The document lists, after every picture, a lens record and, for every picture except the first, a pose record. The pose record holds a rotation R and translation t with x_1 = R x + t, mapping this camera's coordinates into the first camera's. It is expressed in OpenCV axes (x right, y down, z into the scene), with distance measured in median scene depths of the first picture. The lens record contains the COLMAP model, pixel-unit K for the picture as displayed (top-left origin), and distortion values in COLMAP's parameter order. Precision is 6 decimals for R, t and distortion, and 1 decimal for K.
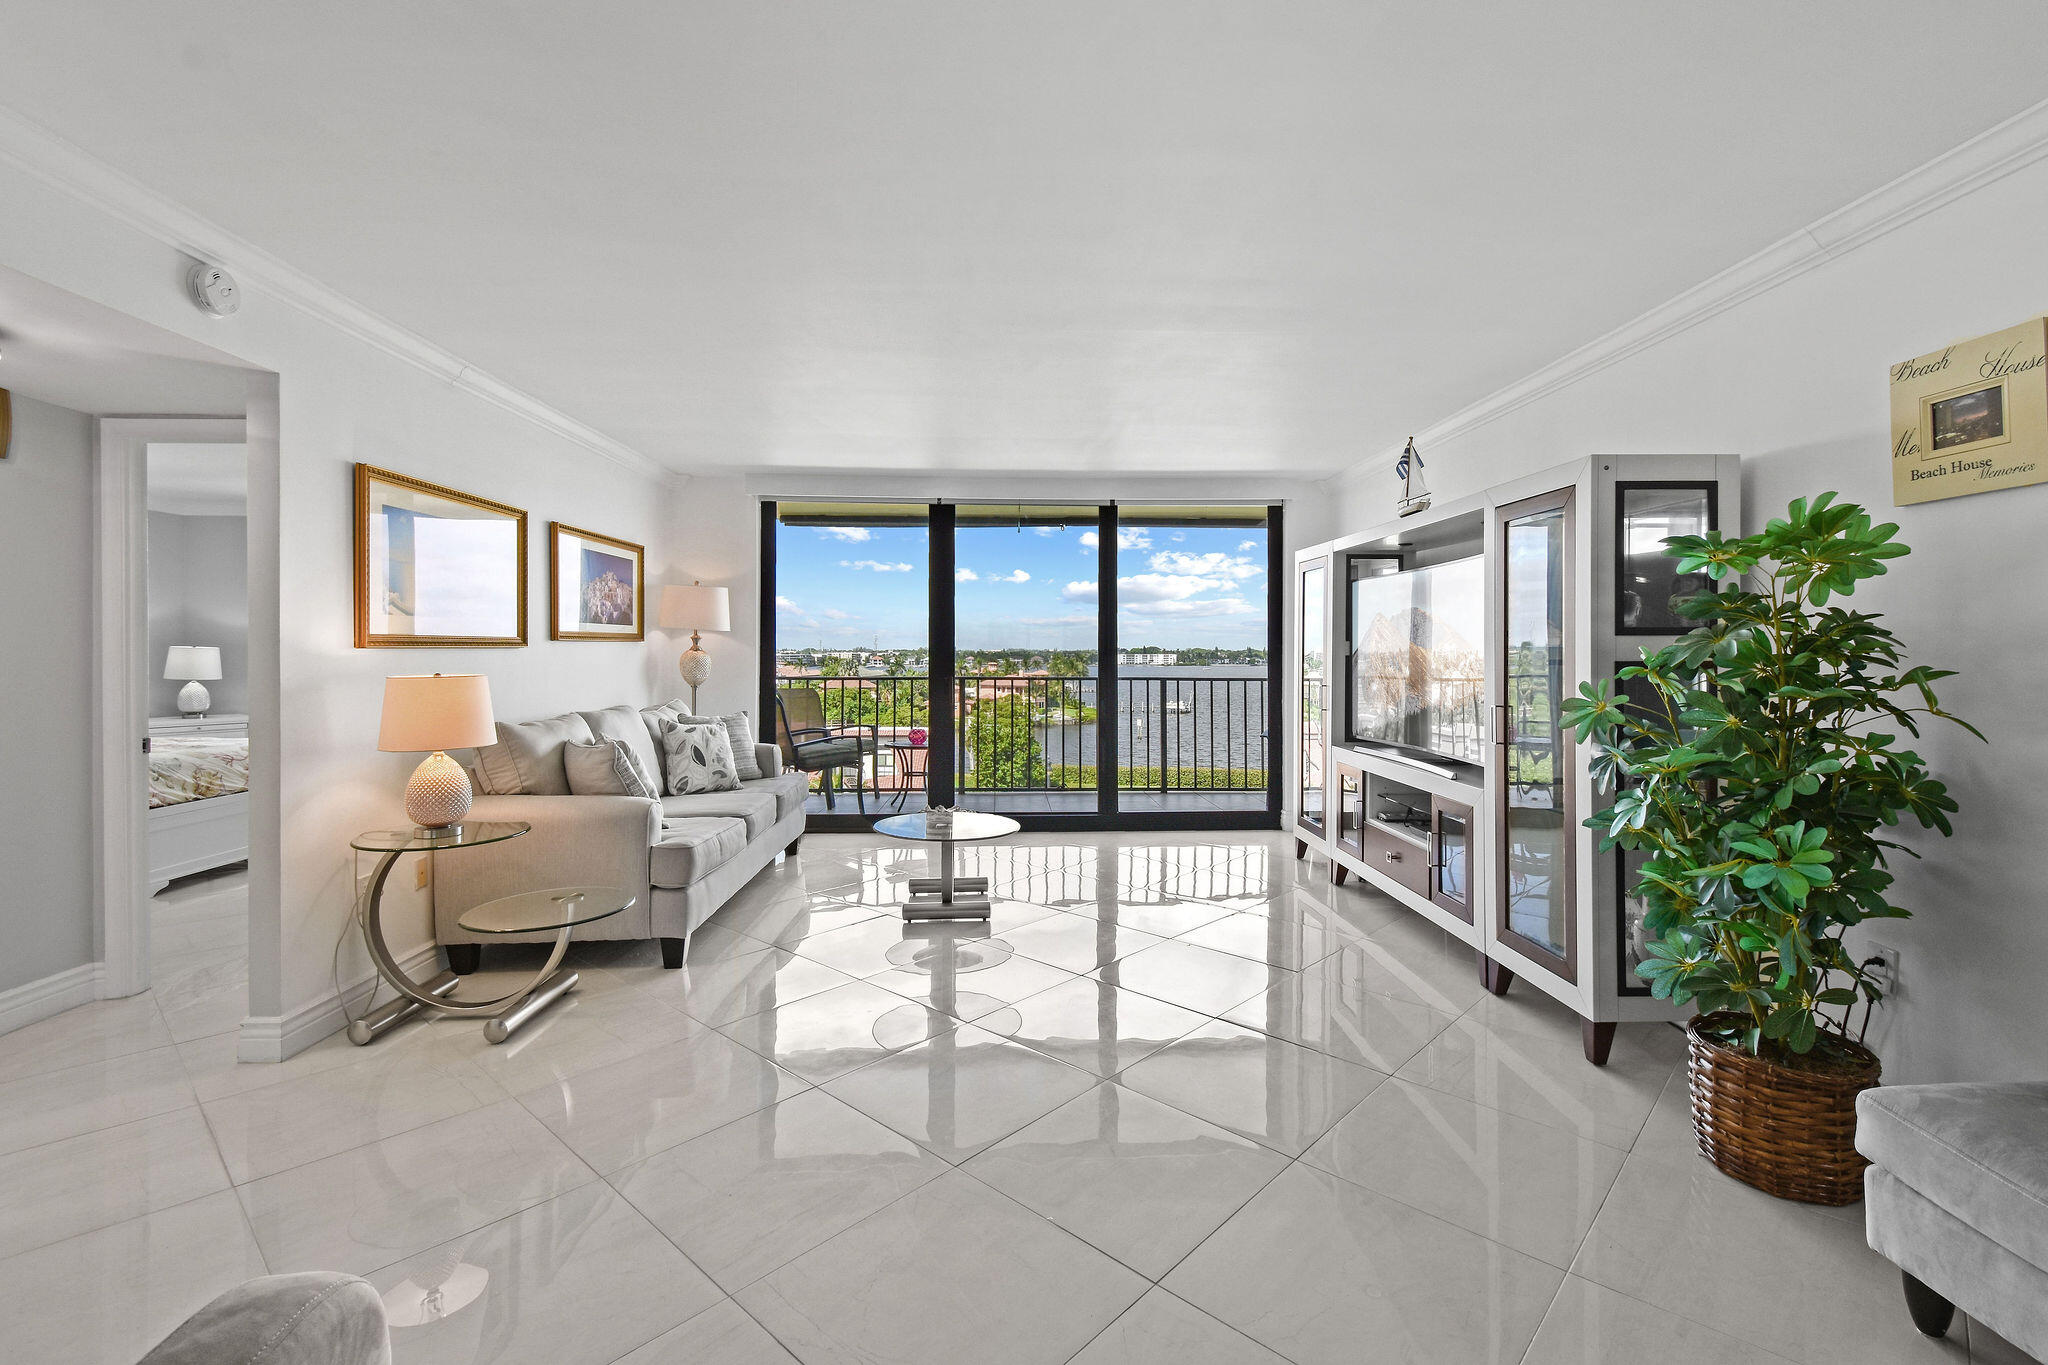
lens RADIAL K [[917.6, 0, 1031.8], [0, 917.6, 656.9], [0, 0, 1]] dist [0.056928, -0.029599]
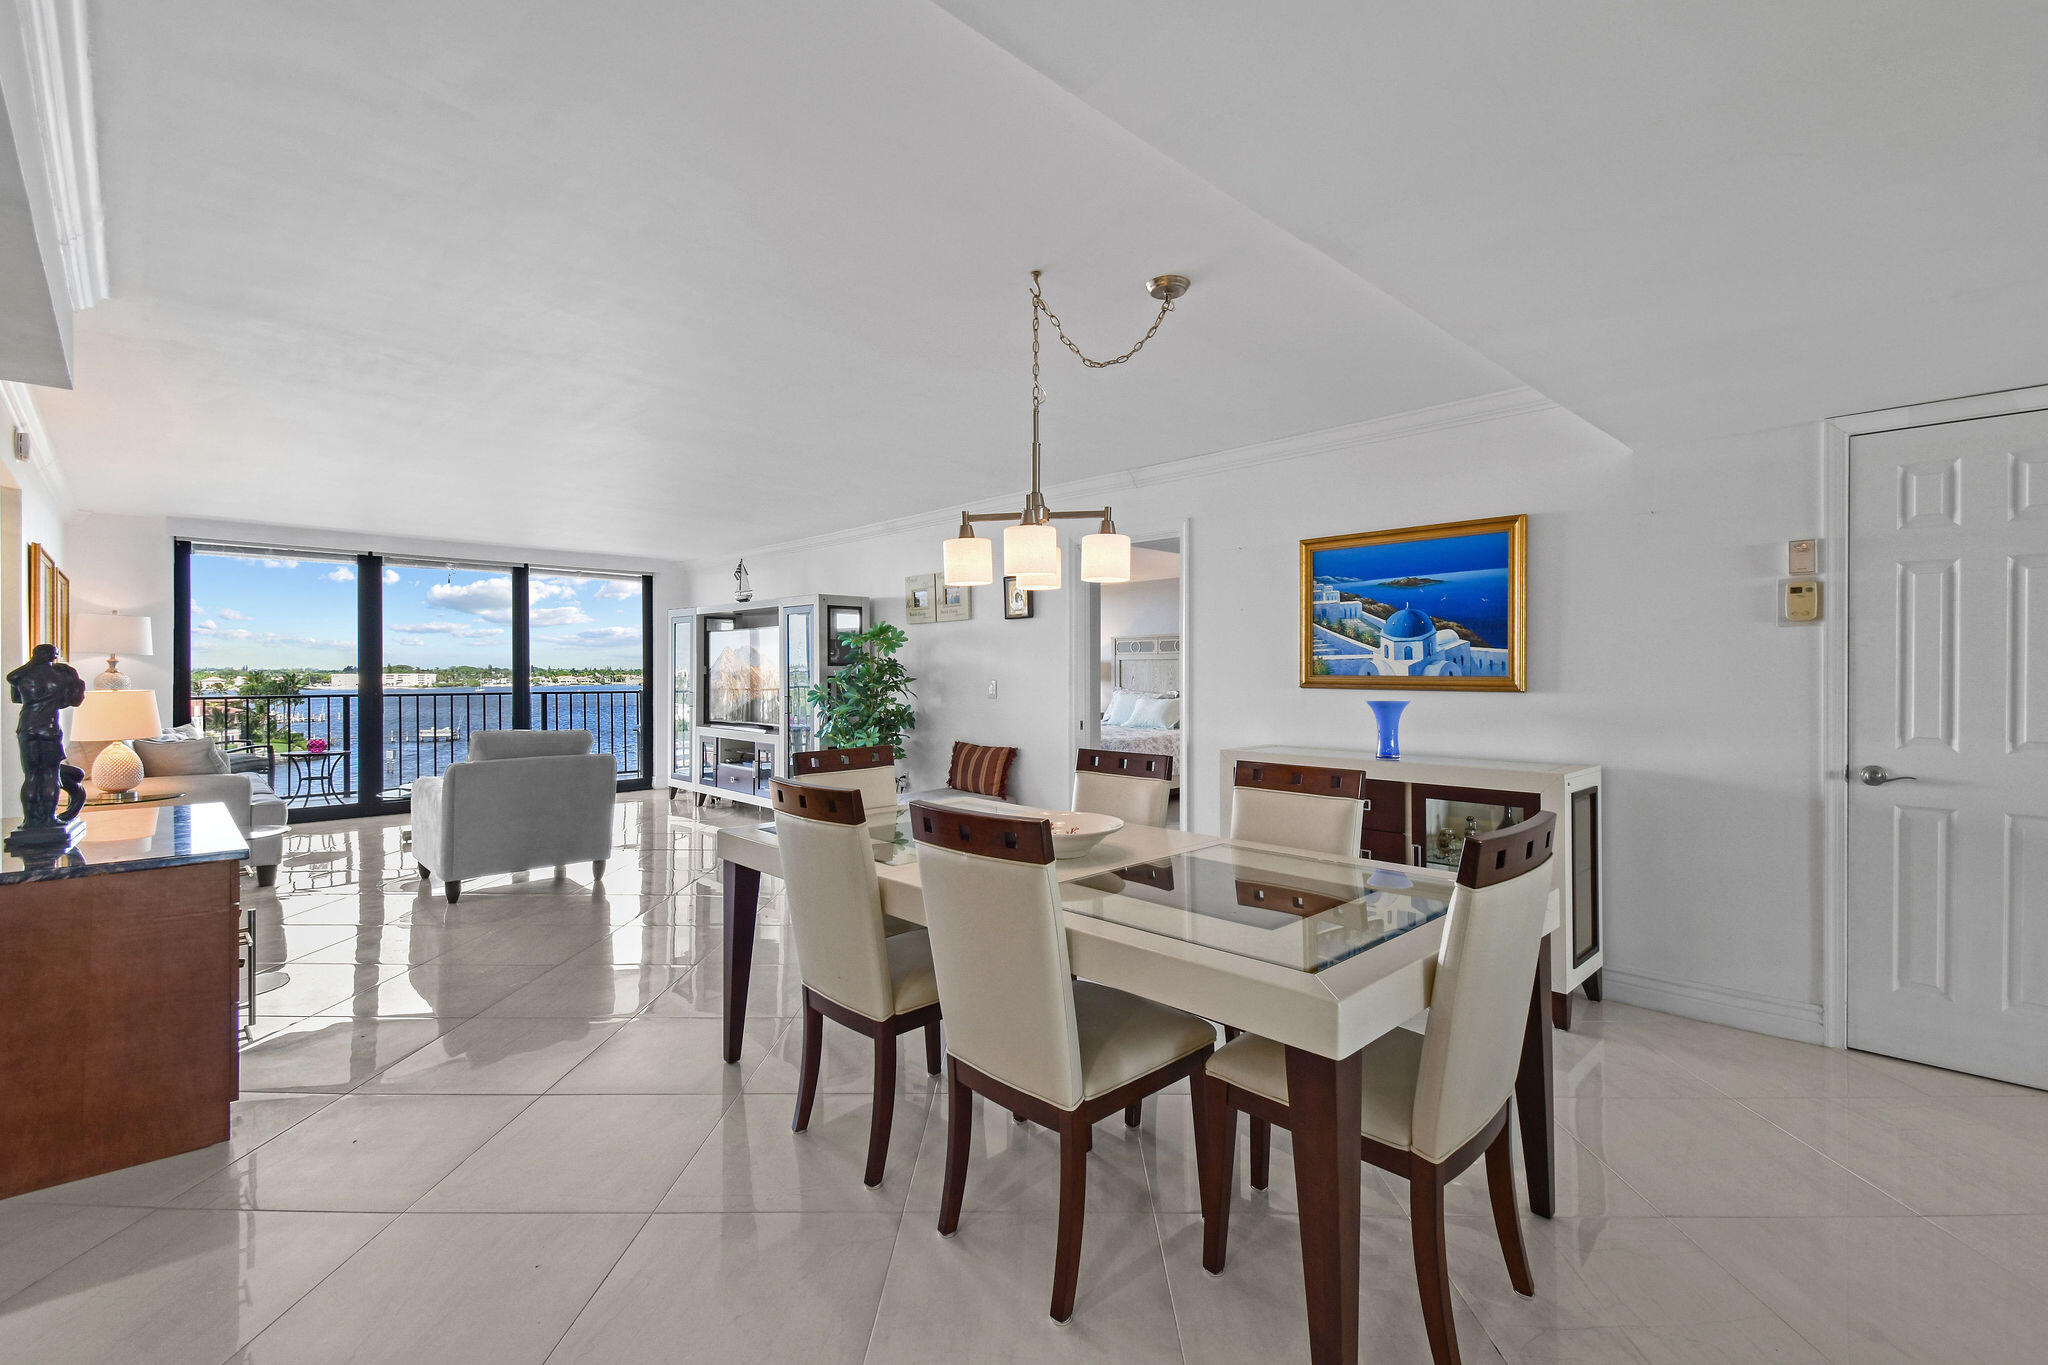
lens RADIAL K [[917.6, 0, 1031.8], [0, 917.6, 656.9], [0, 0, 1]] dist [0.056928, -0.029599]
pose [[0.743367, 0.008174, 0.668833, -0.523051], [0.005016, 0.999829, -0.017794, -0.000009], [-0.668865, 0.016582, 0.743199, -1.011753]]
